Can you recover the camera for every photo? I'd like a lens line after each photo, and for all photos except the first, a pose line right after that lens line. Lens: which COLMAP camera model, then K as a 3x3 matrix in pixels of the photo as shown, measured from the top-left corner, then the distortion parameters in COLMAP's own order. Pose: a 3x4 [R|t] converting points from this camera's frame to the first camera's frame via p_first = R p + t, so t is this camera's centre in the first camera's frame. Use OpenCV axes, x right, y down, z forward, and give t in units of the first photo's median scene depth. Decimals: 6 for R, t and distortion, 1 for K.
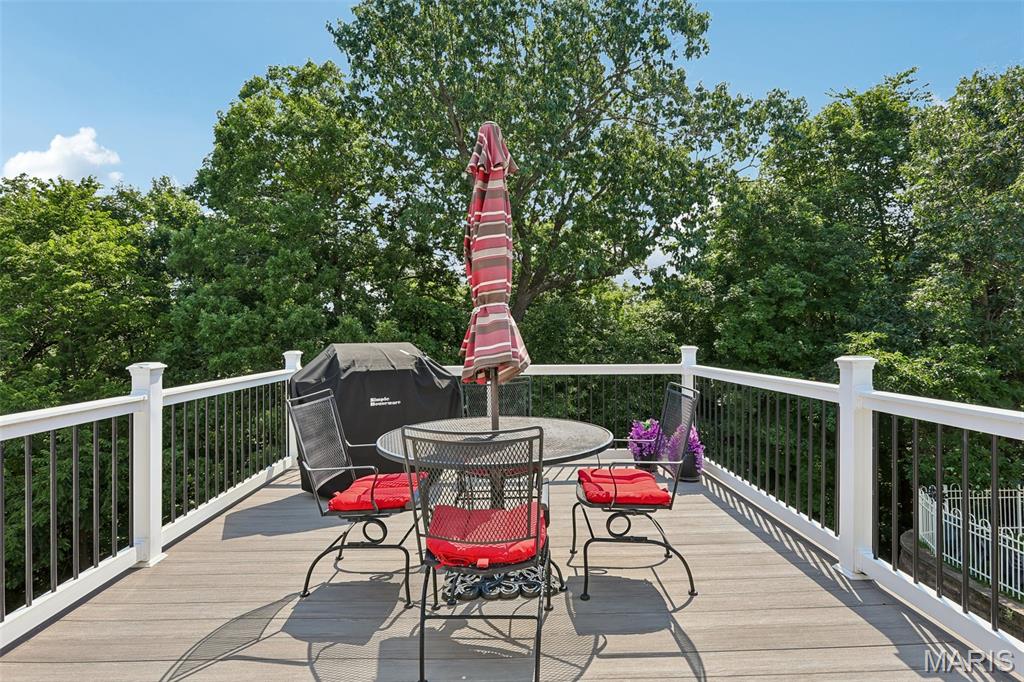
lens RADIAL K [[511.3, 0, 512.0], [0, 511.3, 341.0], [0, 0, 1]] dist [-0.025867, 0.000232]
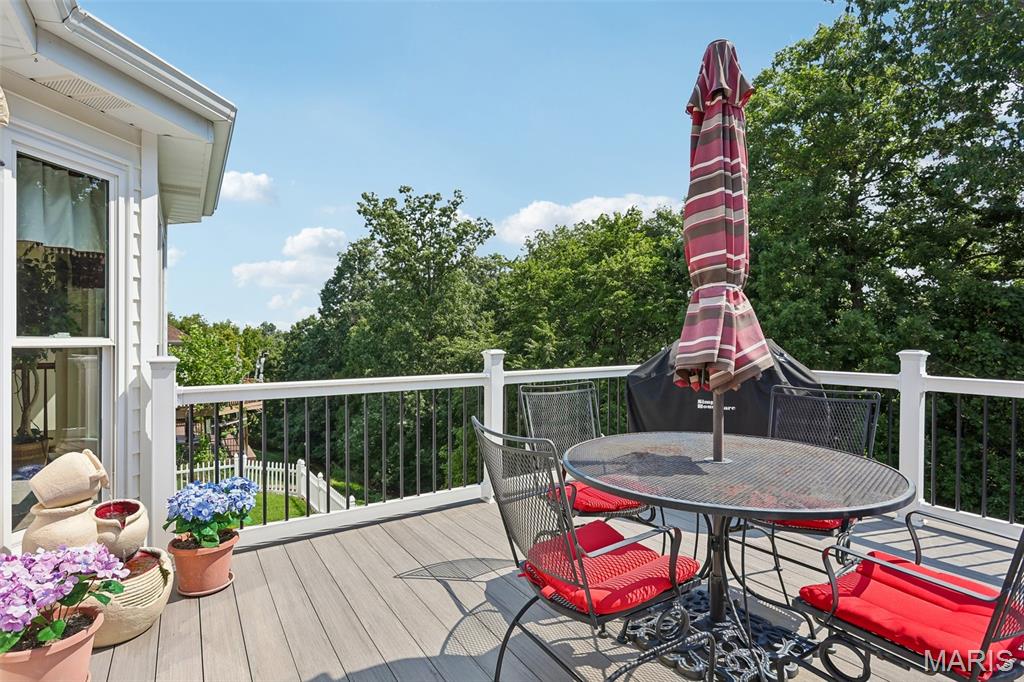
lens RADIAL K [[511.3, 0, 512.0], [0, 511.3, 341.0], [0, 0, 1]] dist [-0.025867, 0.000232]
pose [[0.515750, 0.017166, -0.856567, 0.116142], [-0.015203, 0.999825, 0.010883, 0.001476], [0.856604, 0.007409, 0.515921, 0.091318]]
